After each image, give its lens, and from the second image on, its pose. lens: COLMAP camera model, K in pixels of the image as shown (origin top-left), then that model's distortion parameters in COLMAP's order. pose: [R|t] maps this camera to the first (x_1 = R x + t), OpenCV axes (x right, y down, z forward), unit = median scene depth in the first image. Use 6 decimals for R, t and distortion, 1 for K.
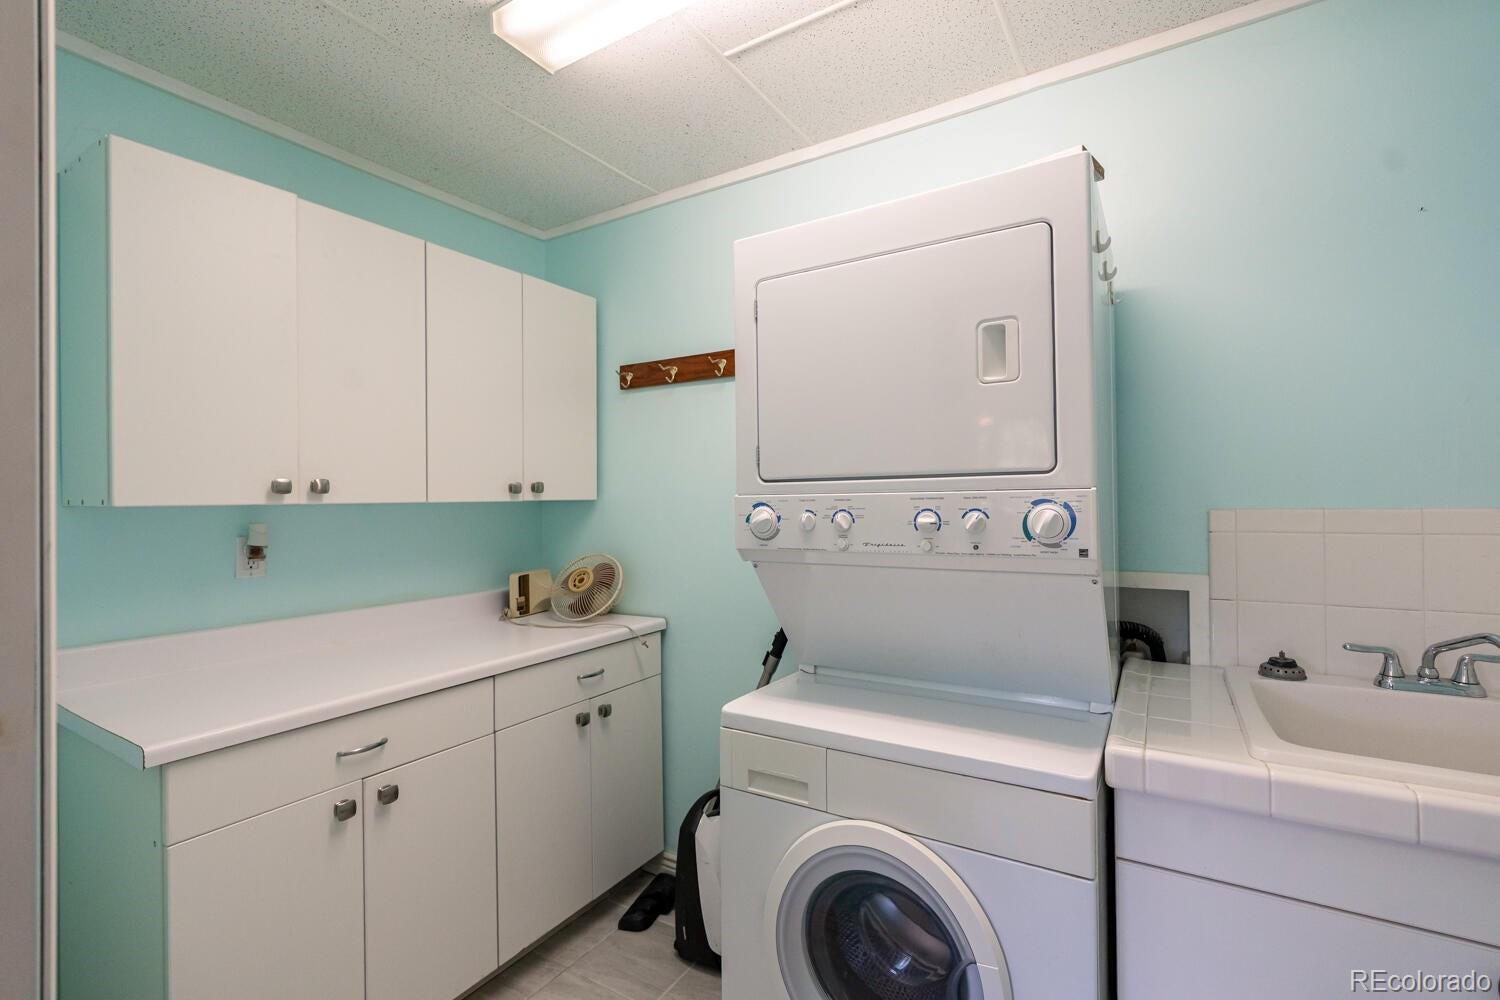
lens RADIAL K [[673.2, 0, 742.1], [0, 673.2, 496.7], [0, 0, 1]] dist [-0.003734, 0.000202]
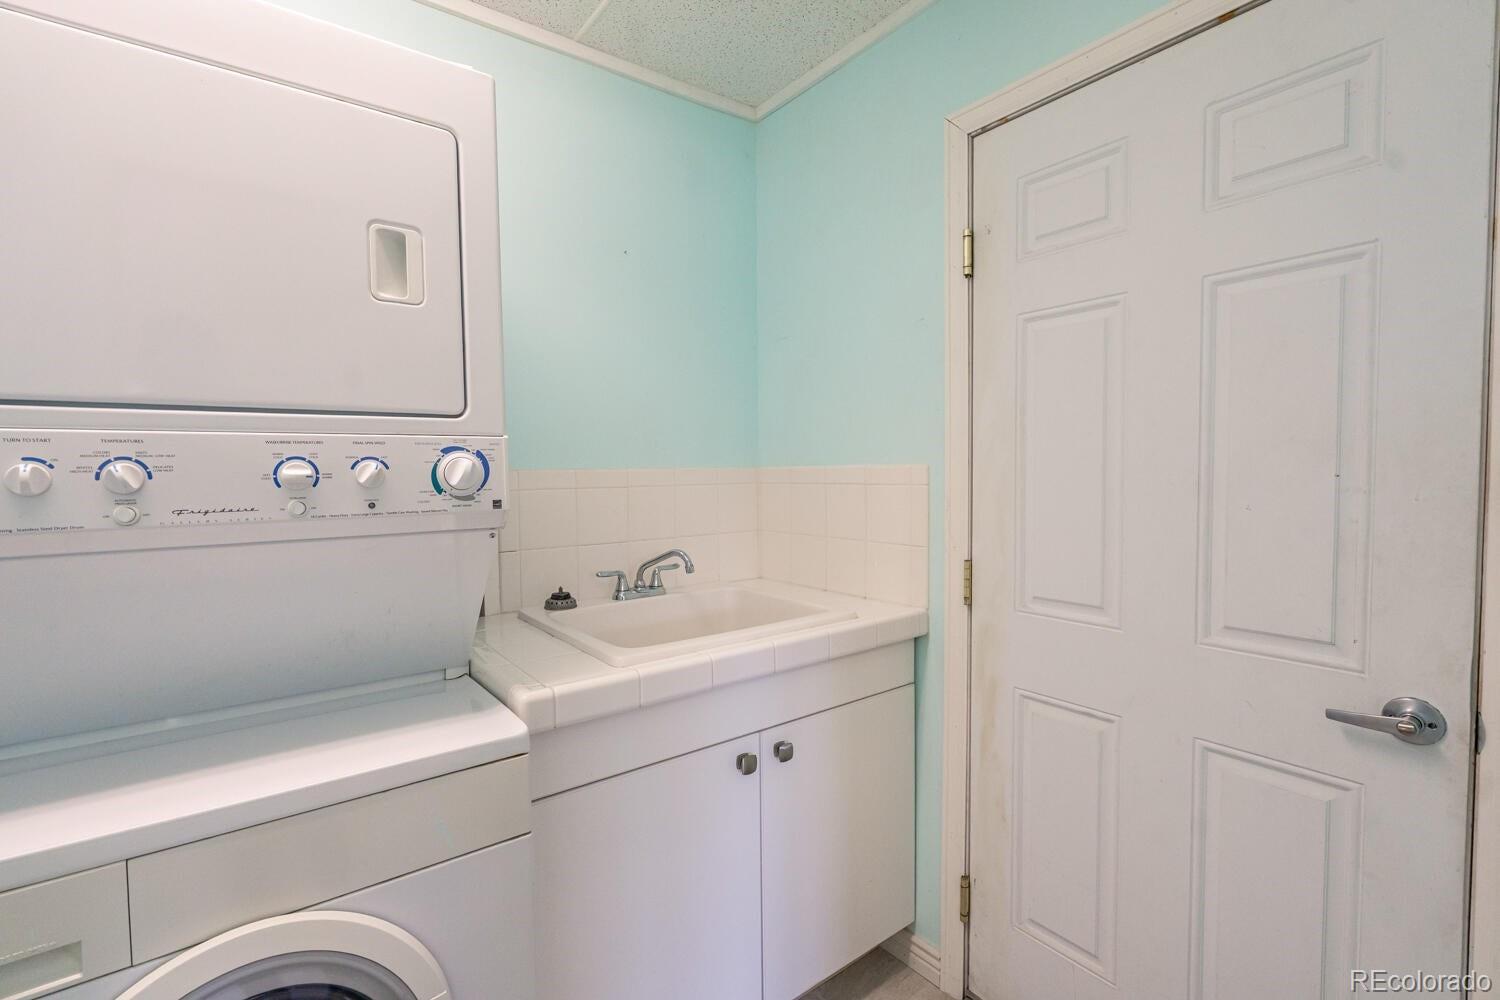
lens RADIAL K [[673.2, 0, 745.9], [0, 673.2, 499.0], [0, 0, 1]] dist [-0.003734, 0.000202]
pose [[0.353452, -0.028007, 0.935033, -0.230282], [0.005801, 0.999598, 0.027748, 0.046336], [-0.935435, -0.004383, 0.353472, 0.296729]]
